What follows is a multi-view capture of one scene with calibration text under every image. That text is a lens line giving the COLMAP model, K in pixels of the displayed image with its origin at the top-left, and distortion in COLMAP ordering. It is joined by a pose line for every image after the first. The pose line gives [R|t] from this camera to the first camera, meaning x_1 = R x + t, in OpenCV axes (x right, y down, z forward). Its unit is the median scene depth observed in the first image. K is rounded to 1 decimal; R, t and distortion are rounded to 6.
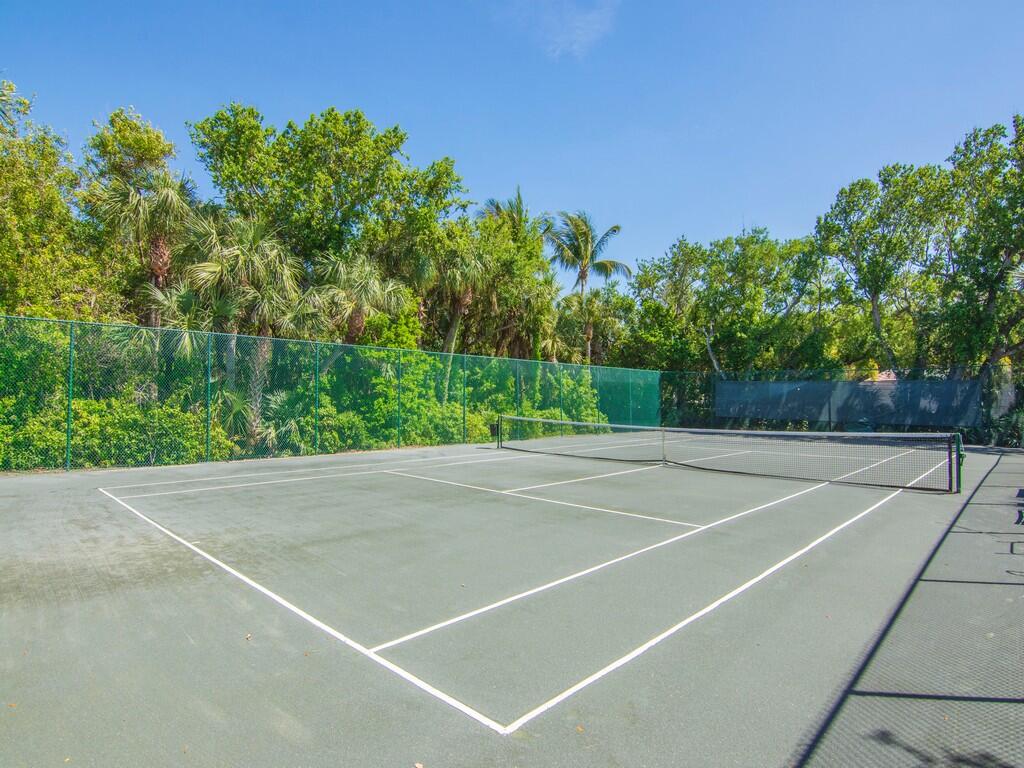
lens RADIAL K [[564.1, 0, 512.3], [0, 564.1, 384.4], [0, 0, 1]] dist [0.000732, 0.000013]
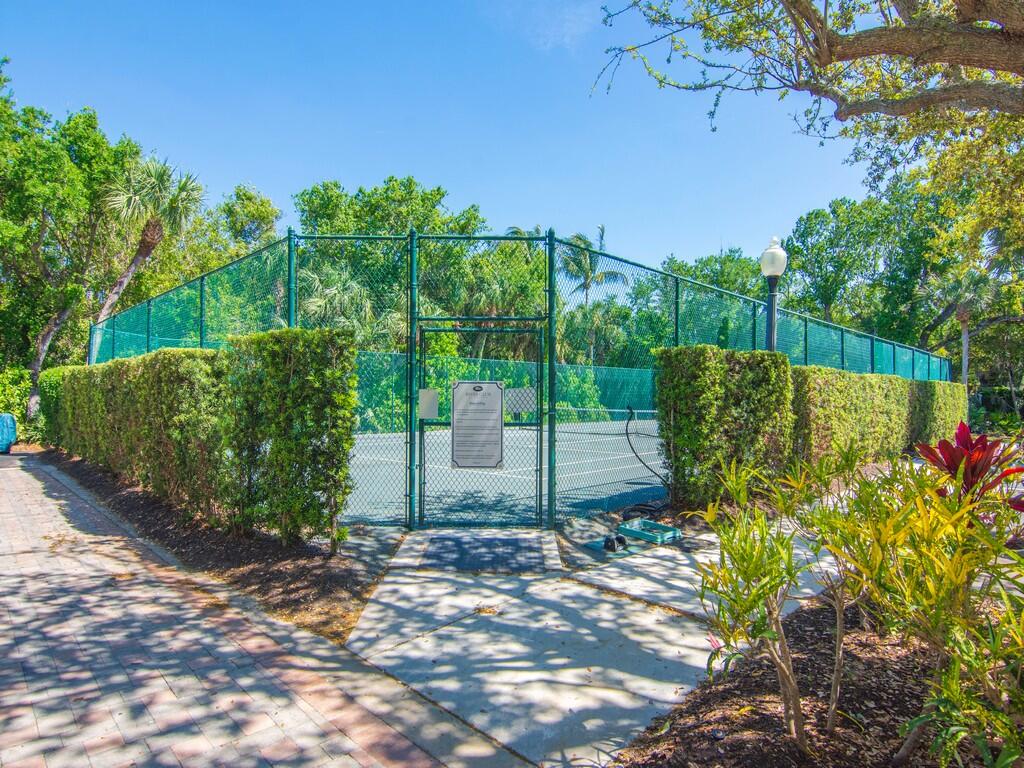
lens RADIAL K [[564.1, 0, 511.4], [0, 564.1, 384.0], [0, 0, 1]] dist [0.000732, 0.000013]
pose [[0.999658, -0.008815, -0.024610, -0.005389], [0.008897, 0.999955, 0.003216, -0.000369], [0.024580, -0.003434, 0.999692, -0.219303]]
